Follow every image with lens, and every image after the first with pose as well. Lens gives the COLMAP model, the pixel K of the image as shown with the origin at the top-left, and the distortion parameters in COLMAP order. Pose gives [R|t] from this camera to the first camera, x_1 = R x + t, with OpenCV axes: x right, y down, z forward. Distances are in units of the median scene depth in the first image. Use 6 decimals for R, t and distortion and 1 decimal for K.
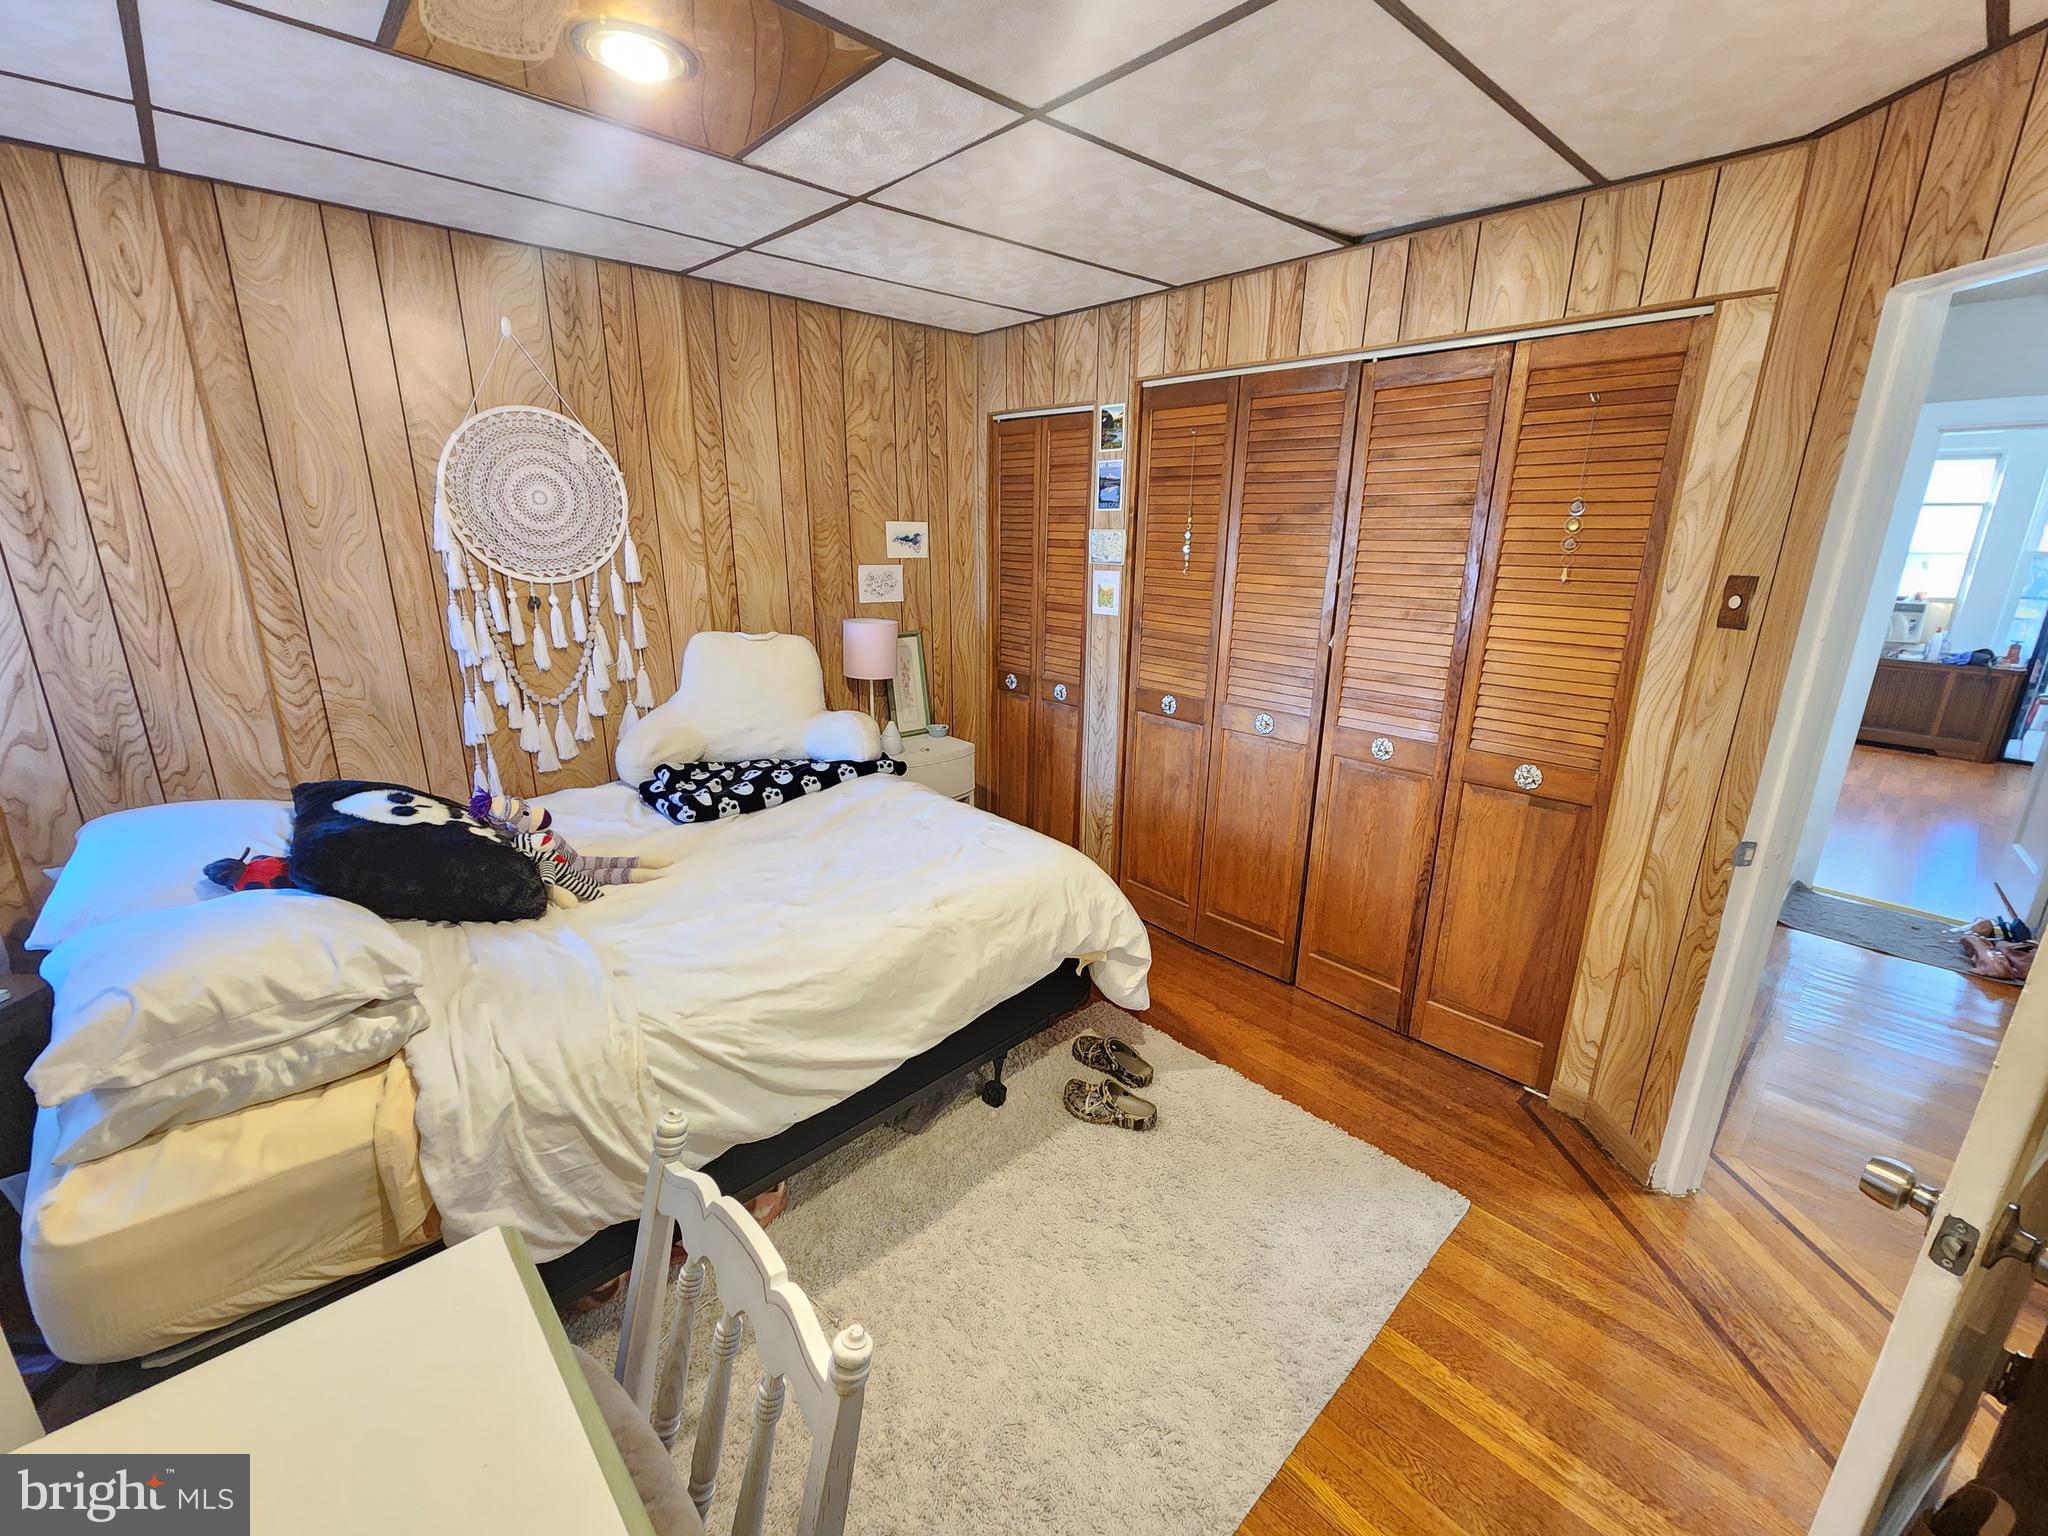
lens RADIAL K [[840.7, 0, 1038.6], [0, 840.7, 762.2], [0, 0, 1]] dist [0.003782, -0.003624]
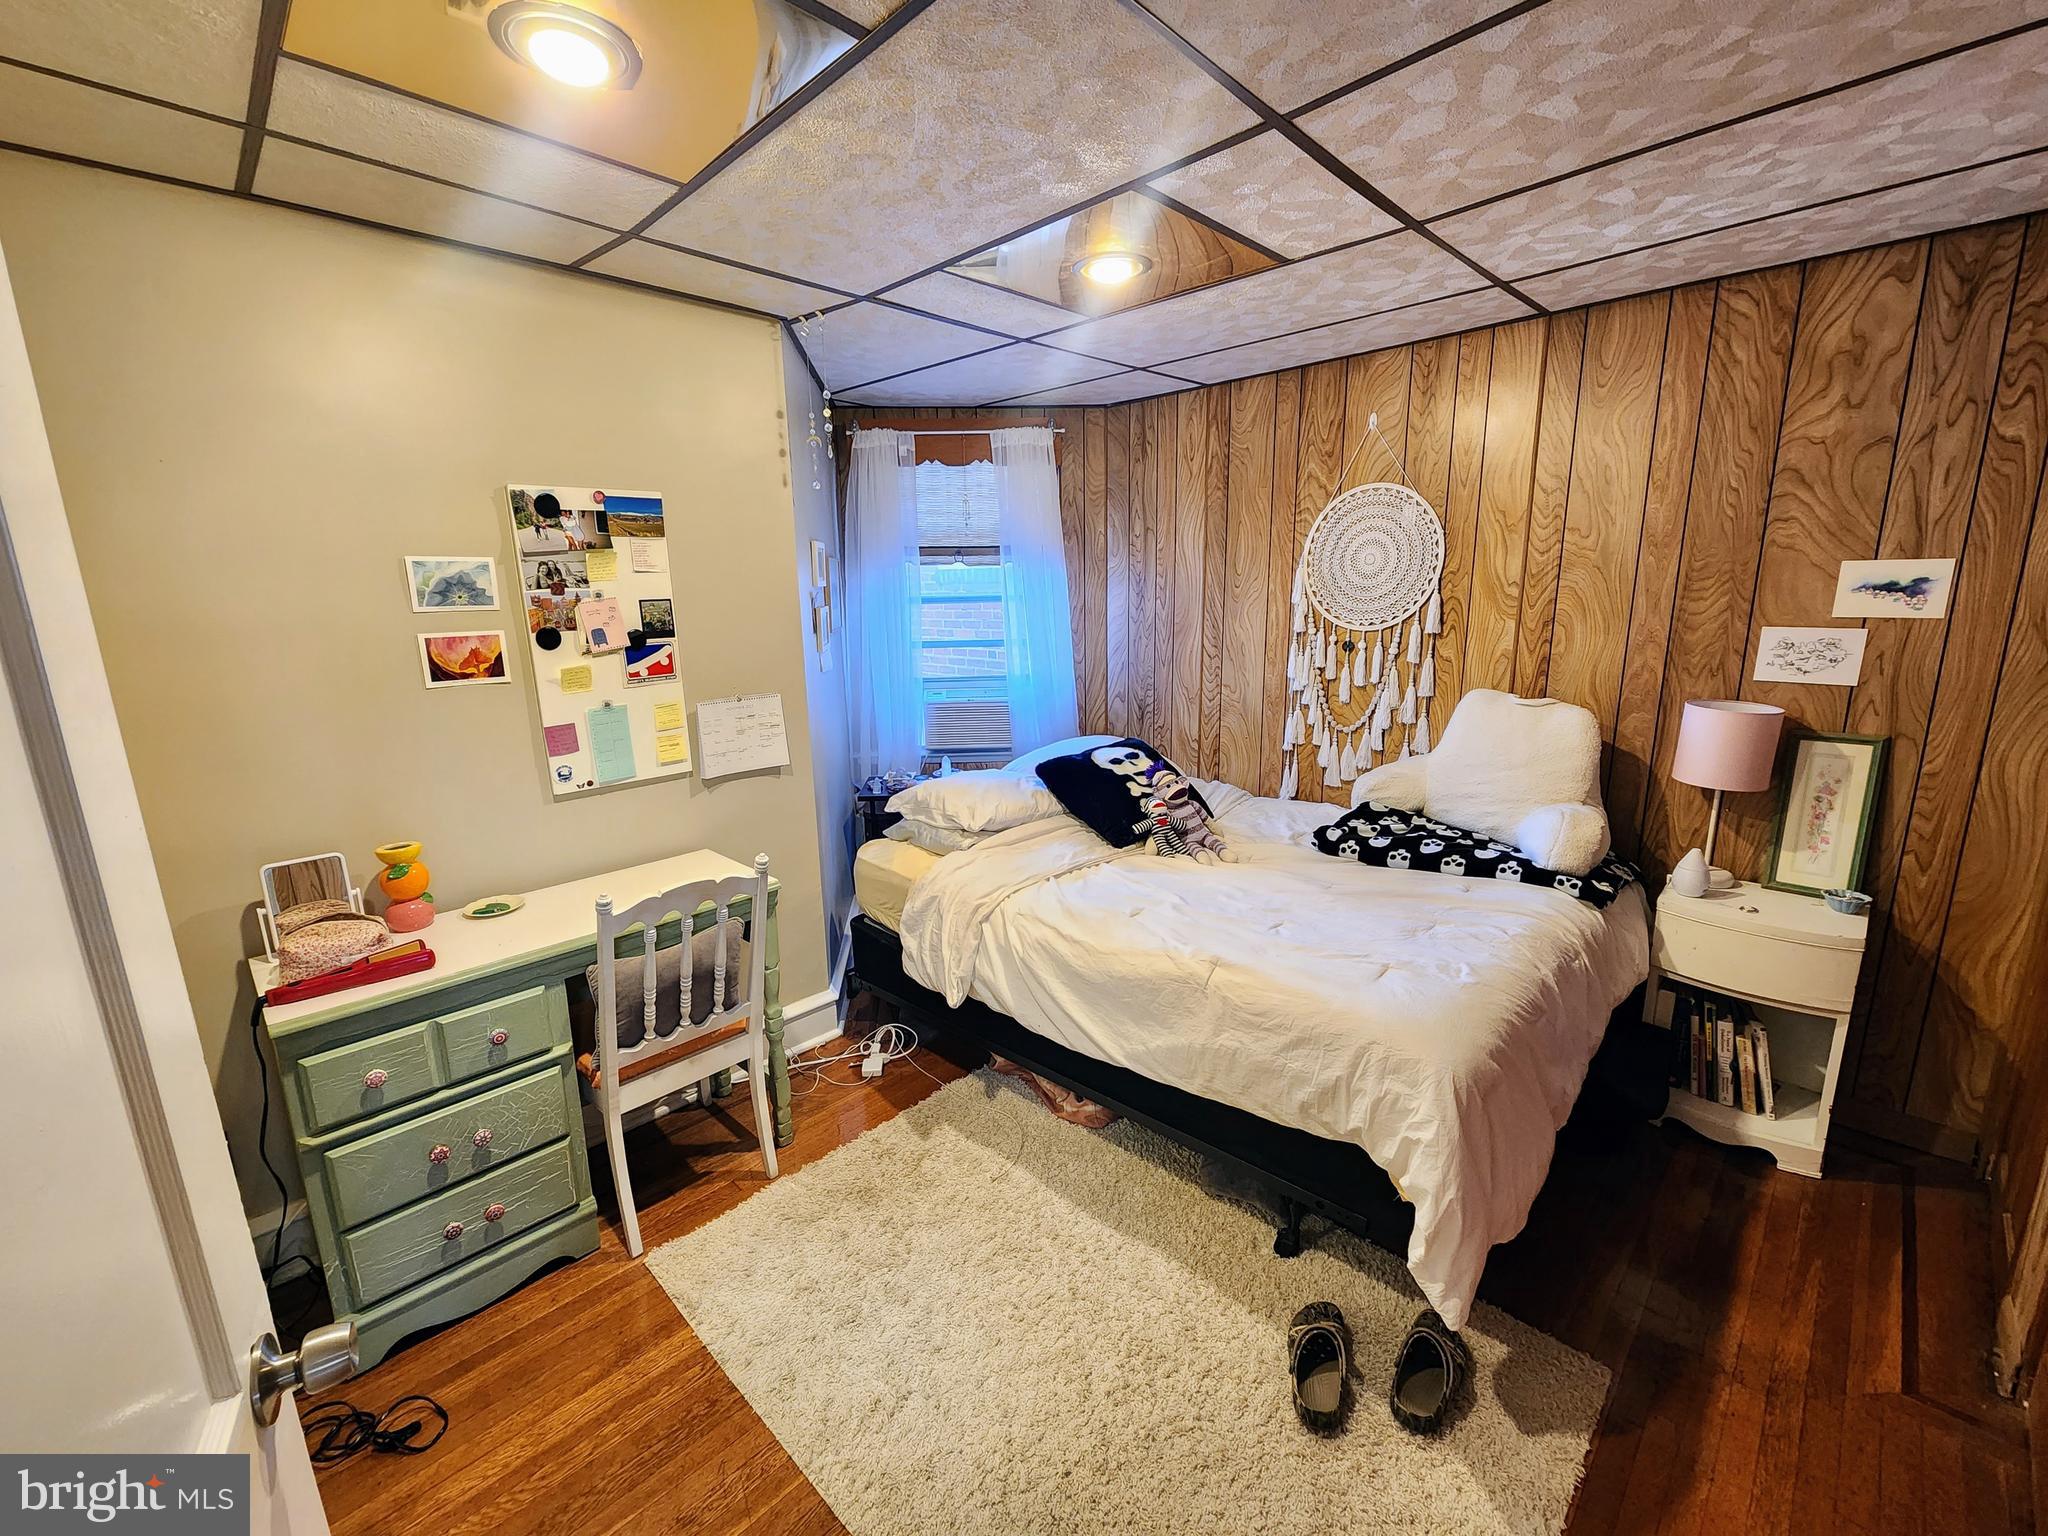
lens RADIAL K [[840.7, 0, 1030.6], [0, 840.7, 763.9], [0, 0, 1]] dist [0.003782, -0.003624]
pose [[0.045366, 0.189897, -0.980755, 0.626123], [-0.247657, 0.953256, 0.173117, -0.133274], [0.967785, 0.235038, 0.090275, 0.525641]]
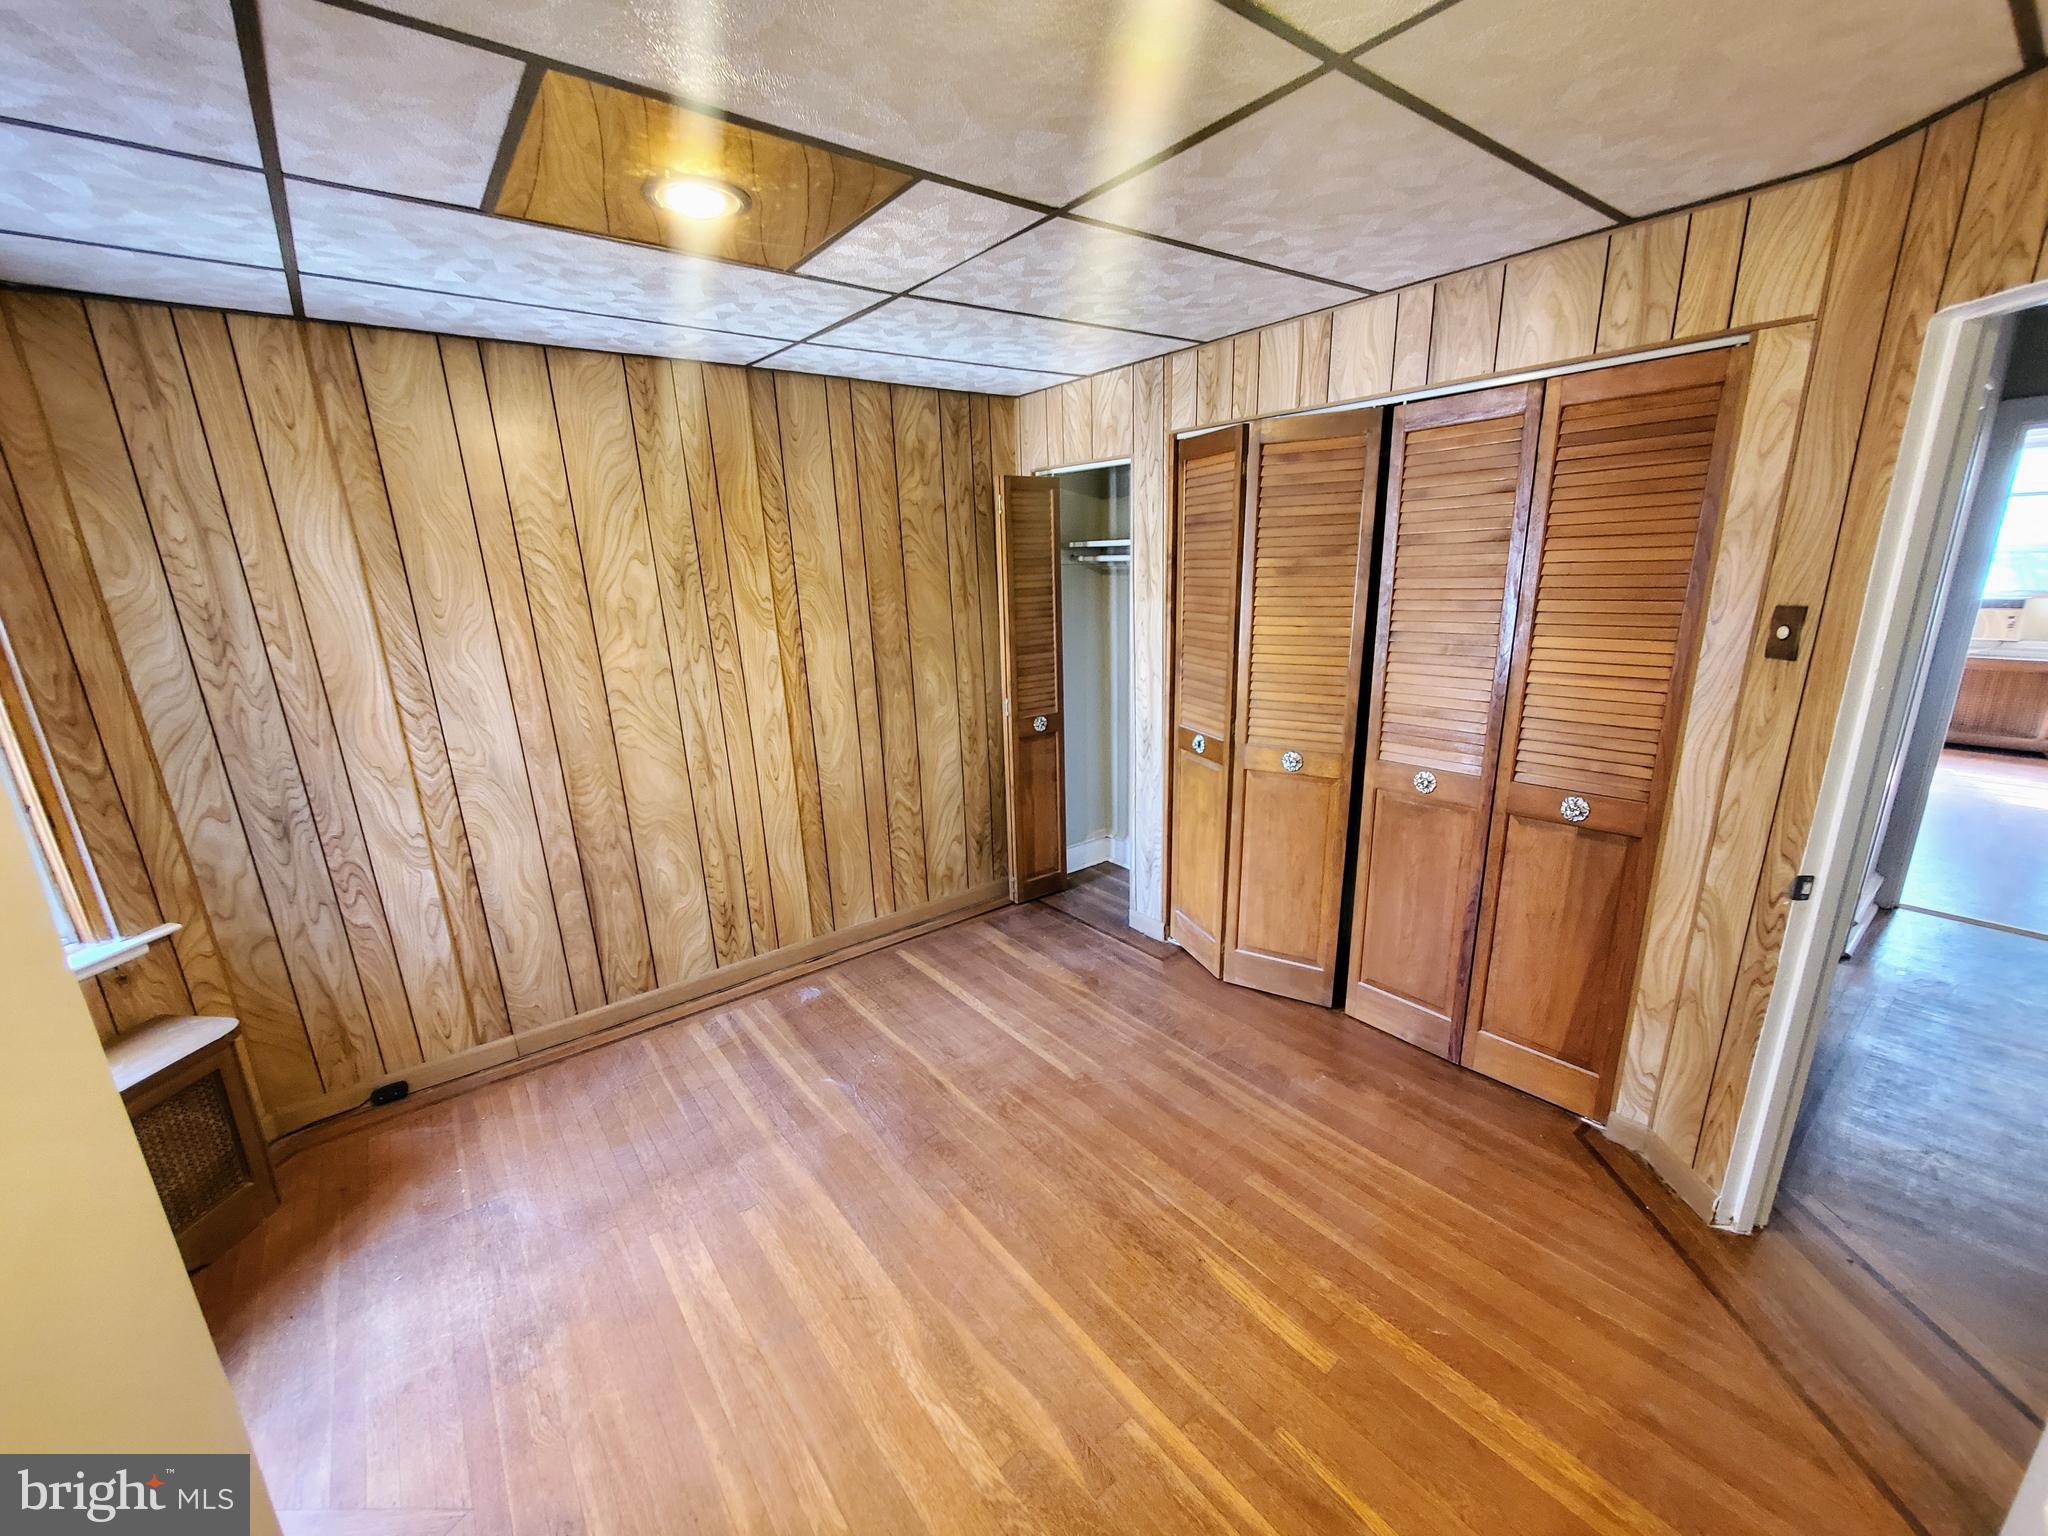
lens RADIAL K [[810.5, 0, 1024.1], [0, 810.5, 784.0], [0, 0, 1]] dist [0.001058, -0.001883]
pose [[0.995614, -0.030263, -0.088522, 0.013286], [0.029922, 0.999539, -0.005181, -0.023404], [0.088638, 0.002510, 0.996061, -0.017858]]
